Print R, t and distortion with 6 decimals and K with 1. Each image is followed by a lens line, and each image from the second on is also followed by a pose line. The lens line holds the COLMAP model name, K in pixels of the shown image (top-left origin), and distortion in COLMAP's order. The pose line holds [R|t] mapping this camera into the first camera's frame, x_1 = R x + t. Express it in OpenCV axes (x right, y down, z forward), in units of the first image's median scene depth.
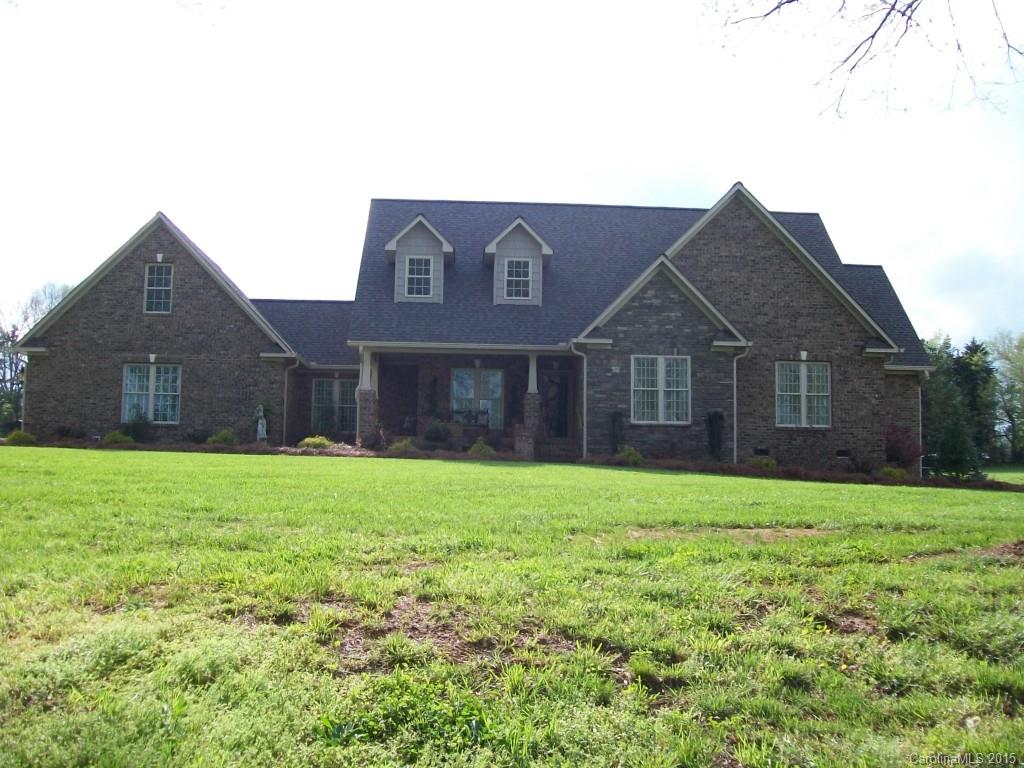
lens RADIAL K [[1093.4, 0, 512.2], [0, 1093.4, 382.6], [0, 0, 1]] dist [-0.139064, 0.000000]
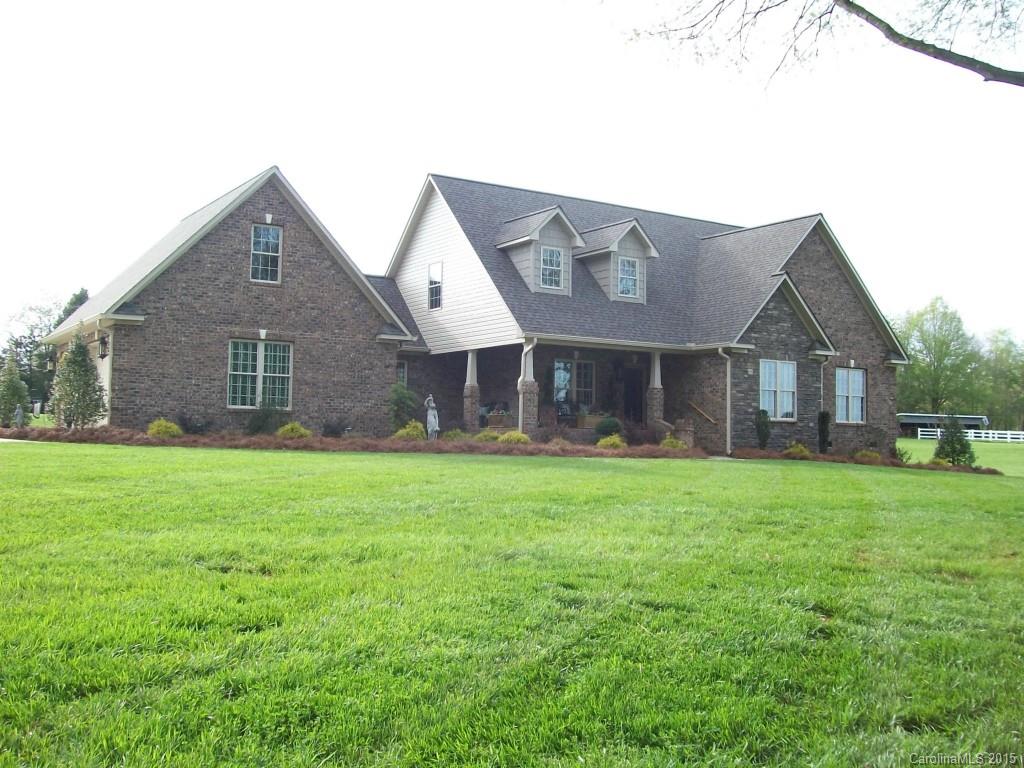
lens RADIAL K [[1093.4, 0, 515.8], [0, 1093.4, 386.5], [0, 0, 1]] dist [-0.139064, 0.000000]
pose [[0.864322, 0.023832, 0.502374, -0.641084], [-0.050984, 0.997883, 0.040378, -0.028120], [-0.500348, -0.060513, 0.863707, 0.146234]]
